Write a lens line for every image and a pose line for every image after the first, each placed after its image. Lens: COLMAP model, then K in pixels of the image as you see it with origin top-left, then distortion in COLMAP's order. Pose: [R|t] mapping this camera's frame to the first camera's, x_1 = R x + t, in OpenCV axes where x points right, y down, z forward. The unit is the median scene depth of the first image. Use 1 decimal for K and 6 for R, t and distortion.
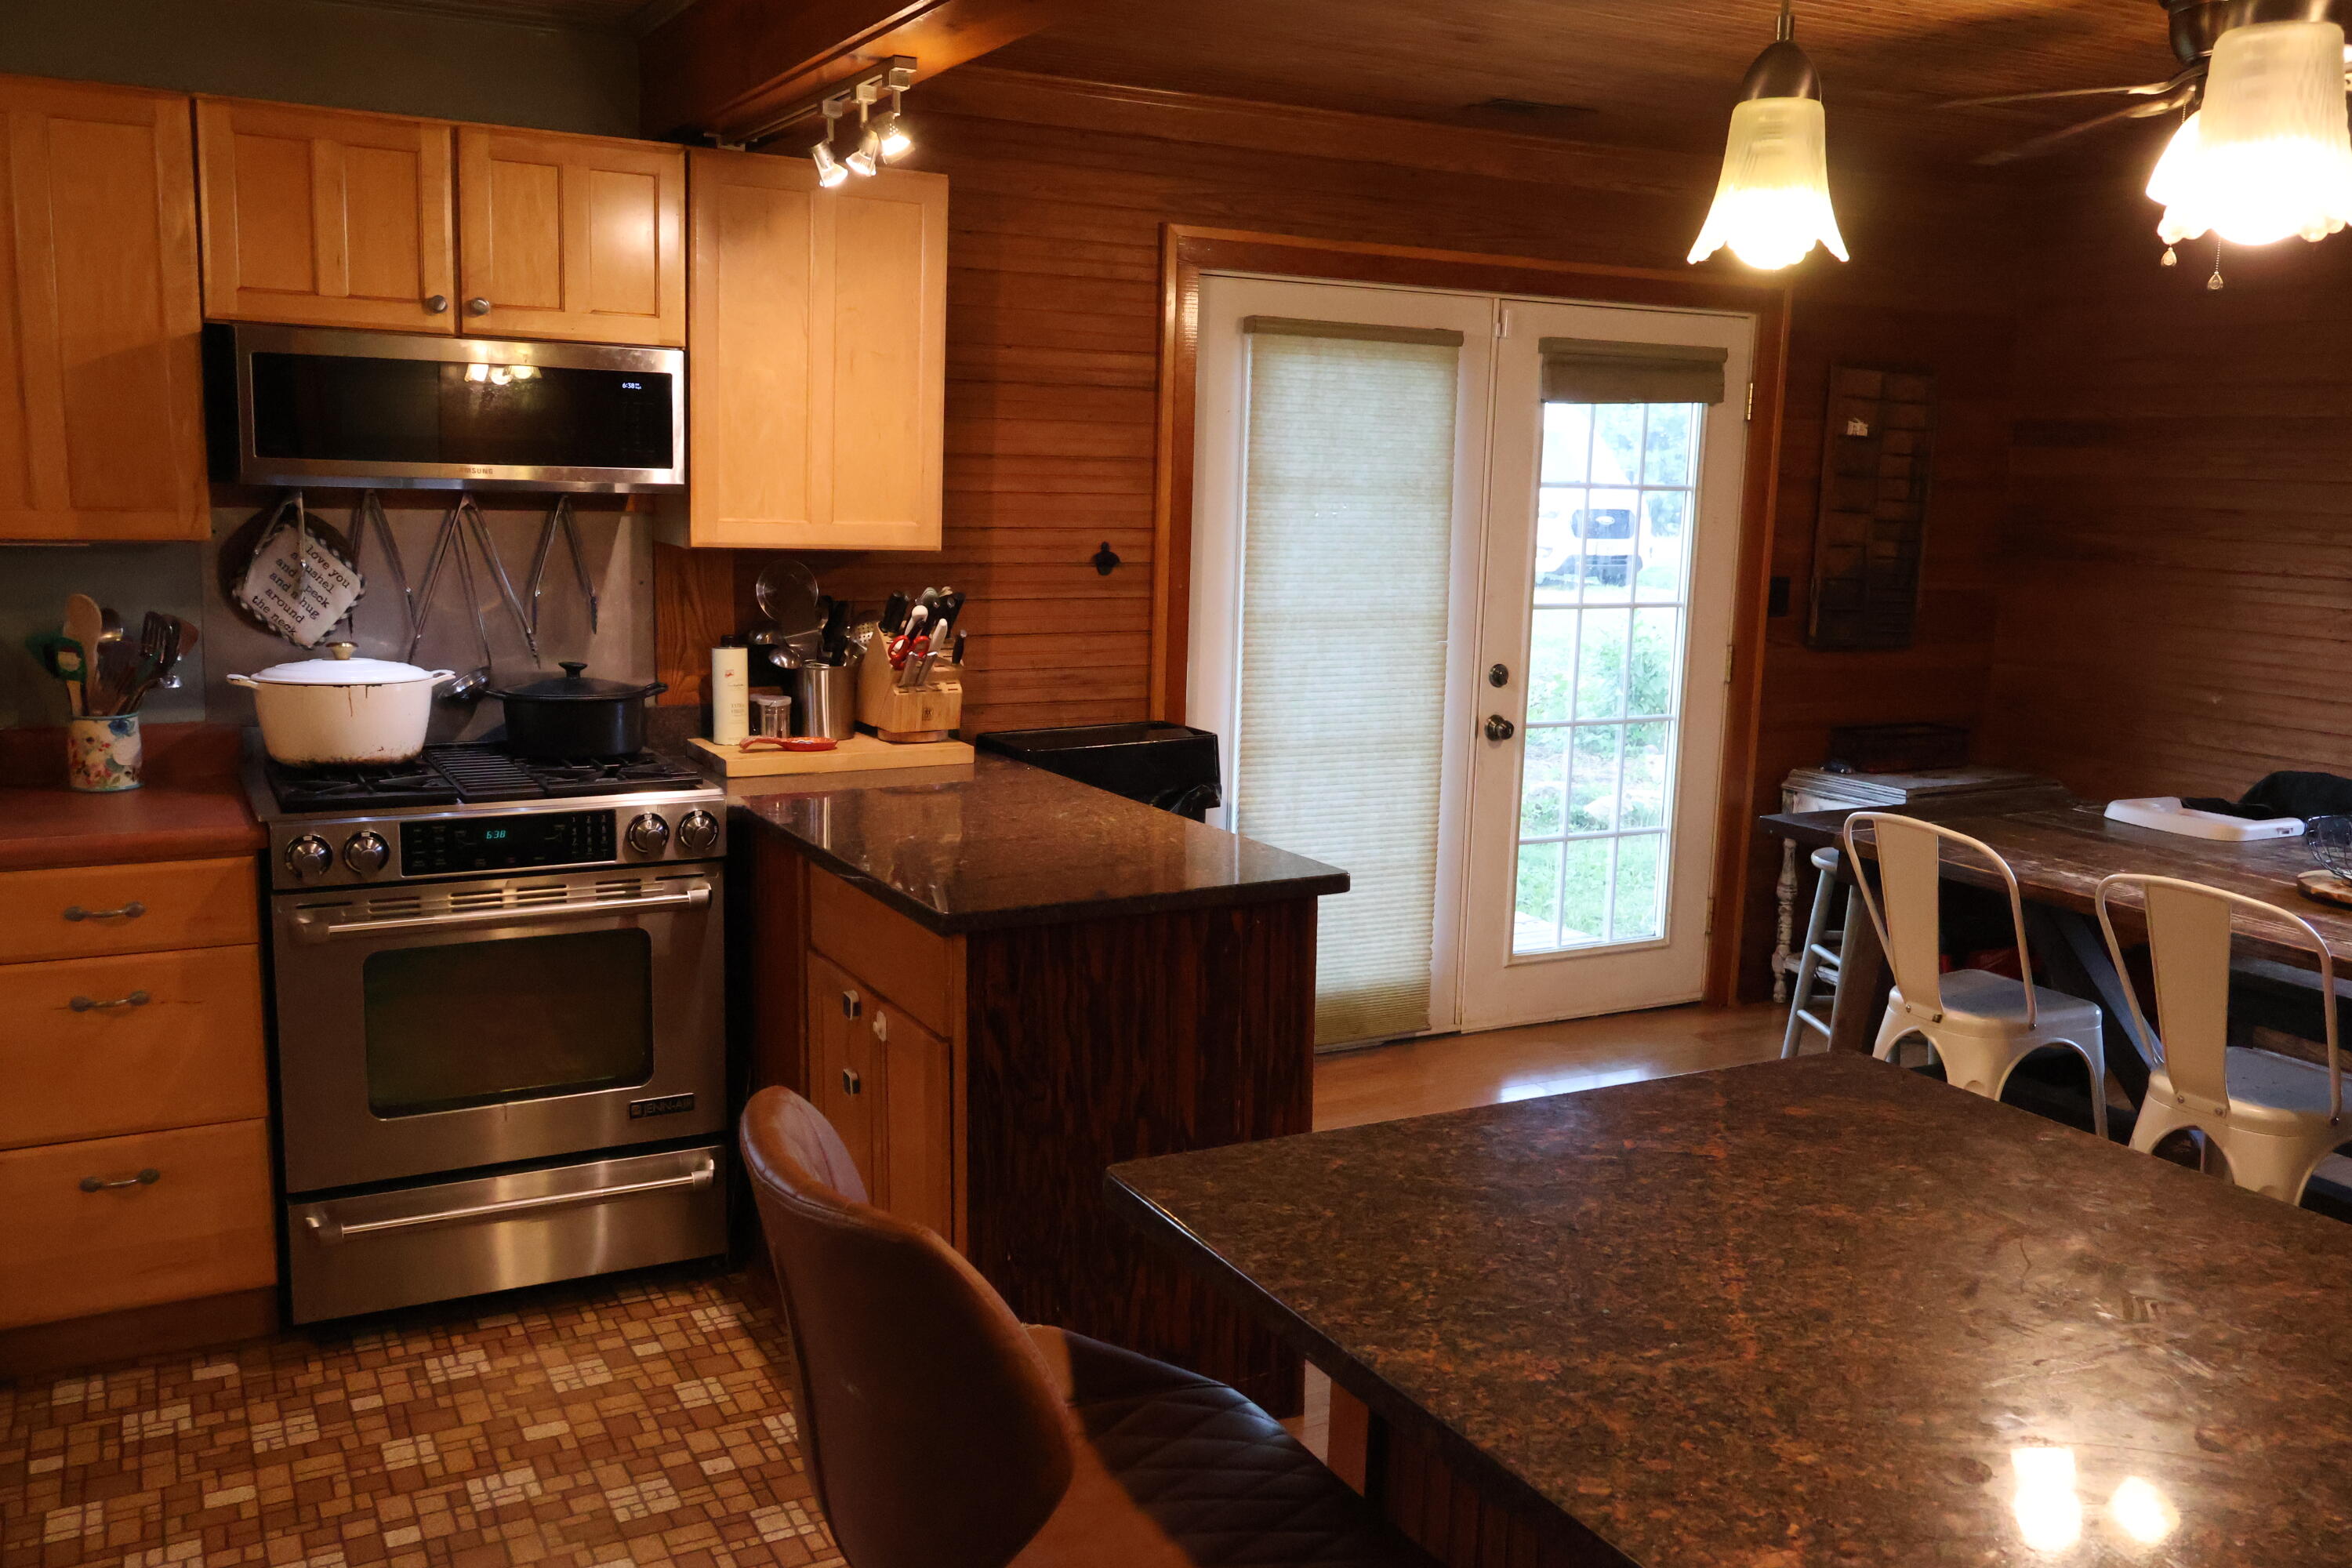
lens RADIAL K [[1960.2, 0, 1170.3], [0, 1960.2, 777.1], [0, 0, 1]] dist [0.002015, 0.004479]
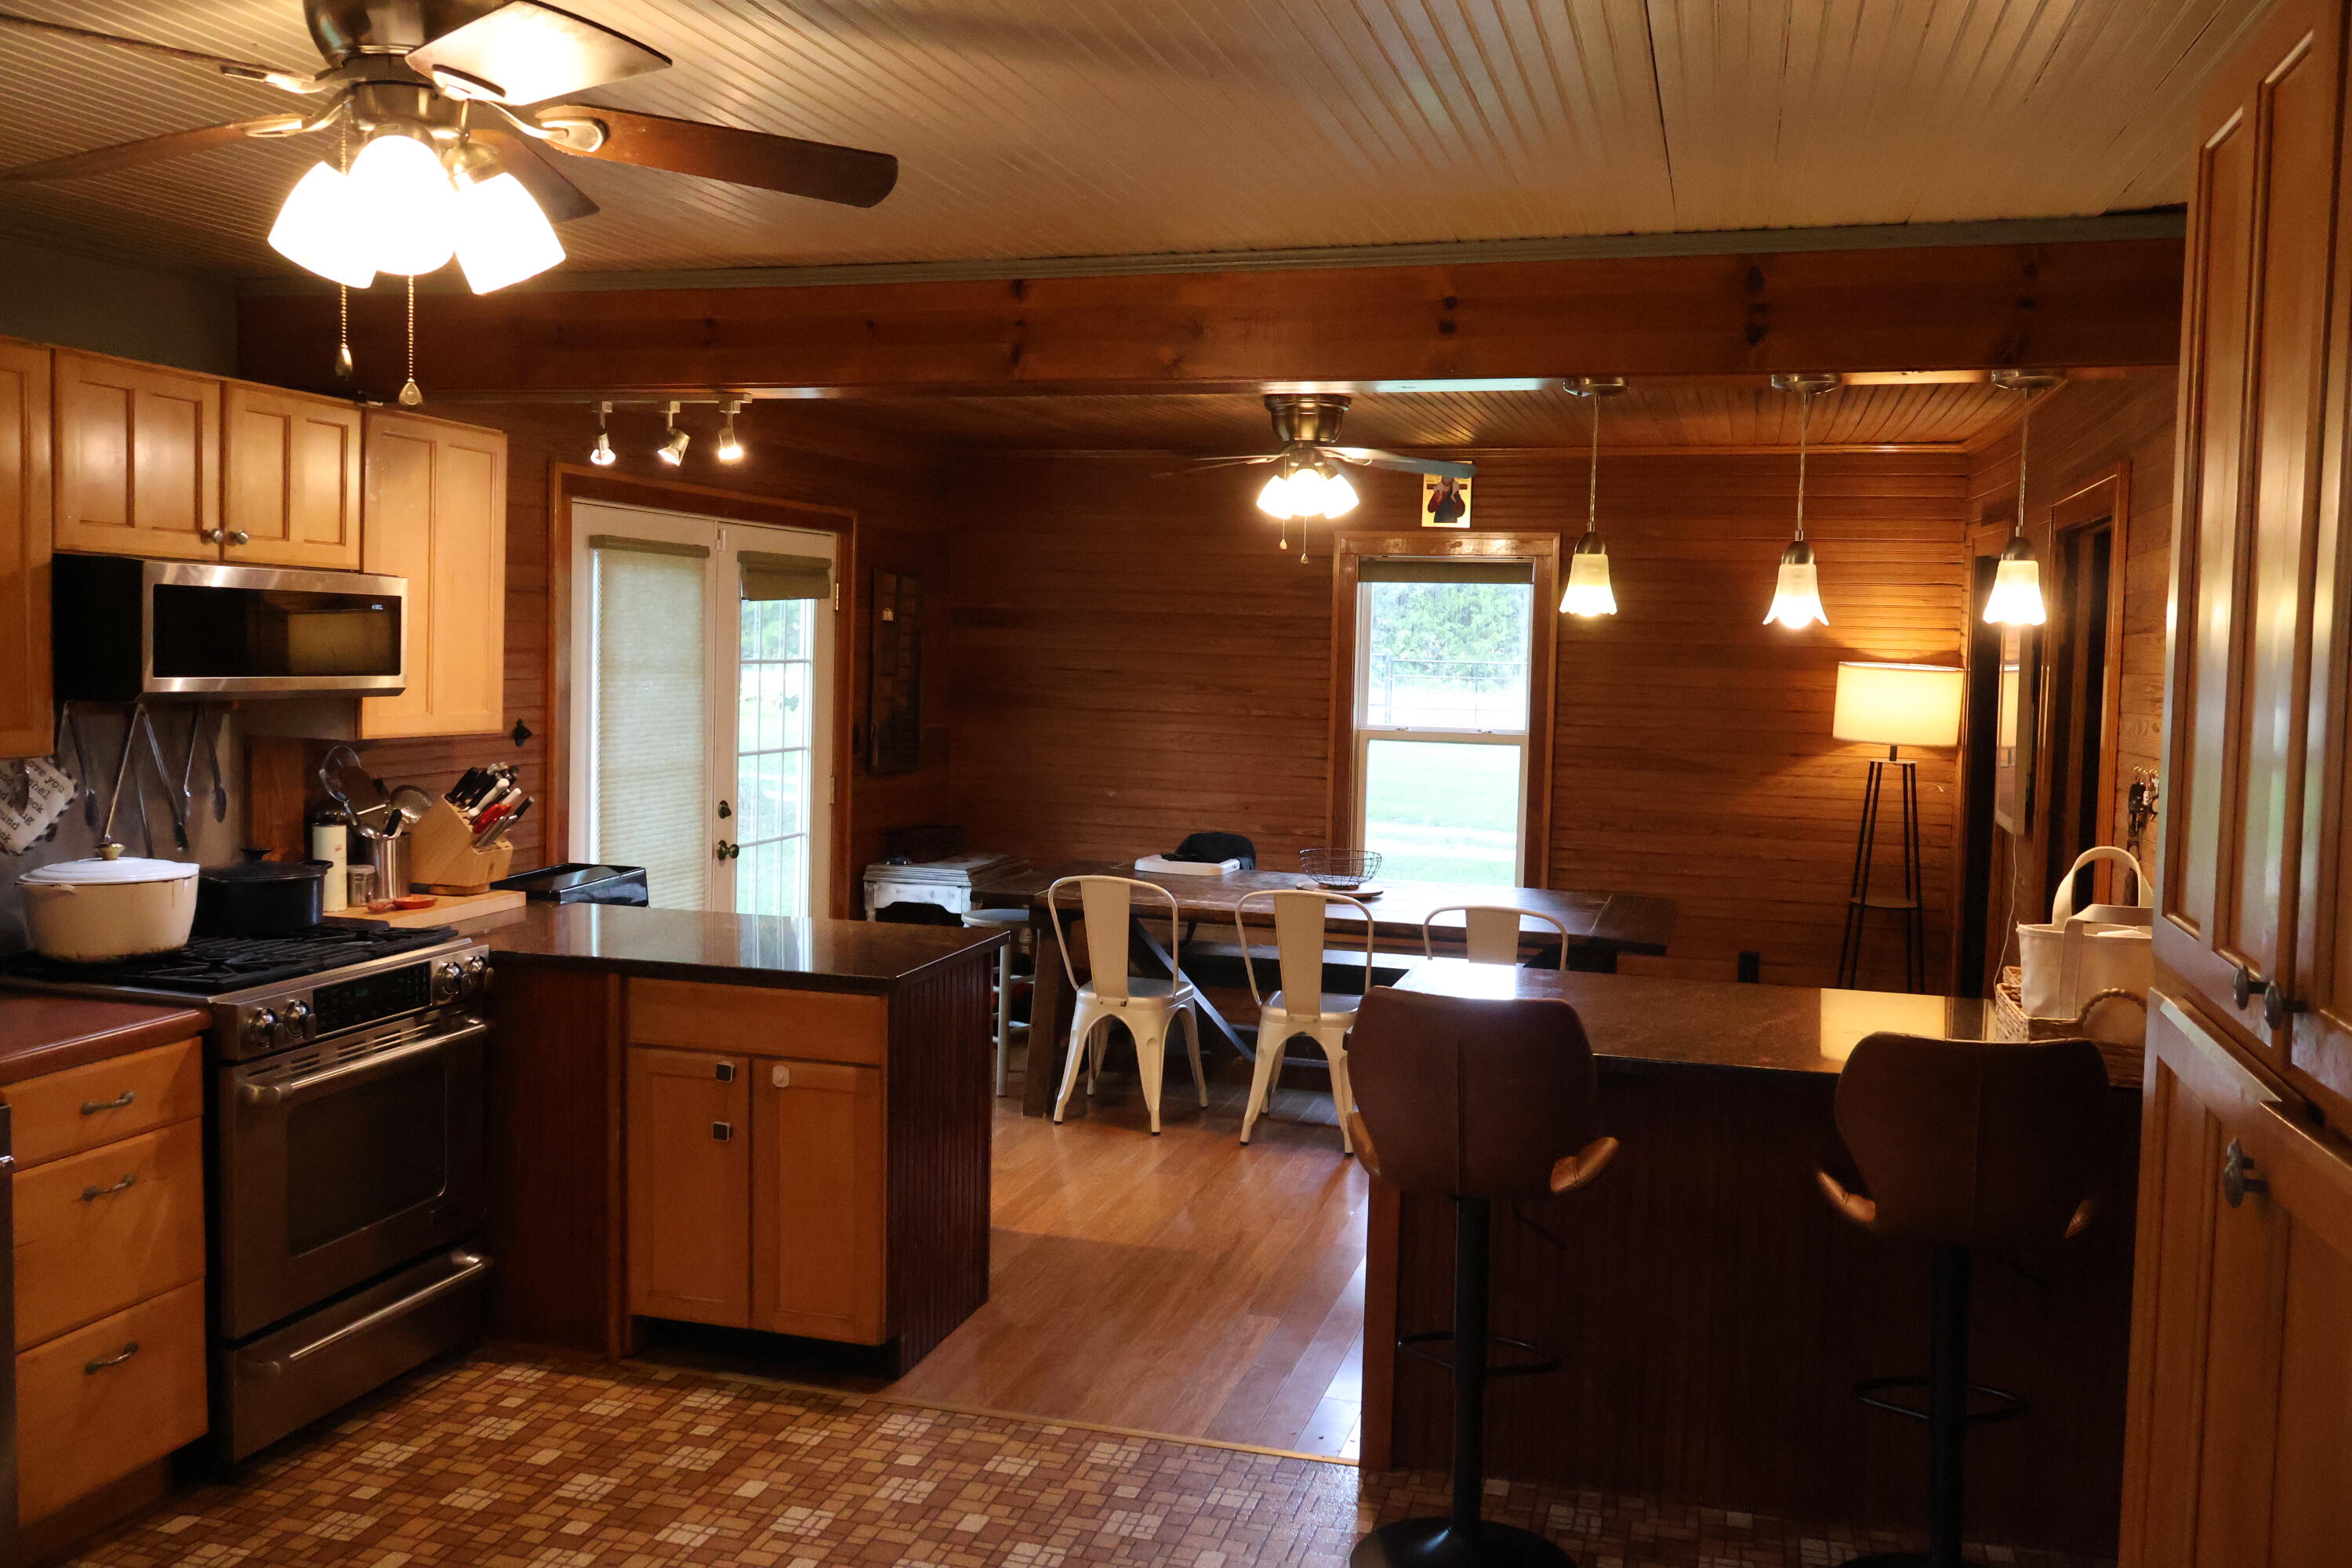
lens RADIAL K [[1960.2, 0, 1182.7], [0, 1960.2, 768.5], [0, 0, 1]] dist [0.002015, 0.004479]
pose [[0.698354, -0.055120, 0.713627, -0.748018], [0.104377, 0.994215, -0.025350, -0.020447], [-0.708101, 0.092190, 0.700067, -0.157577]]
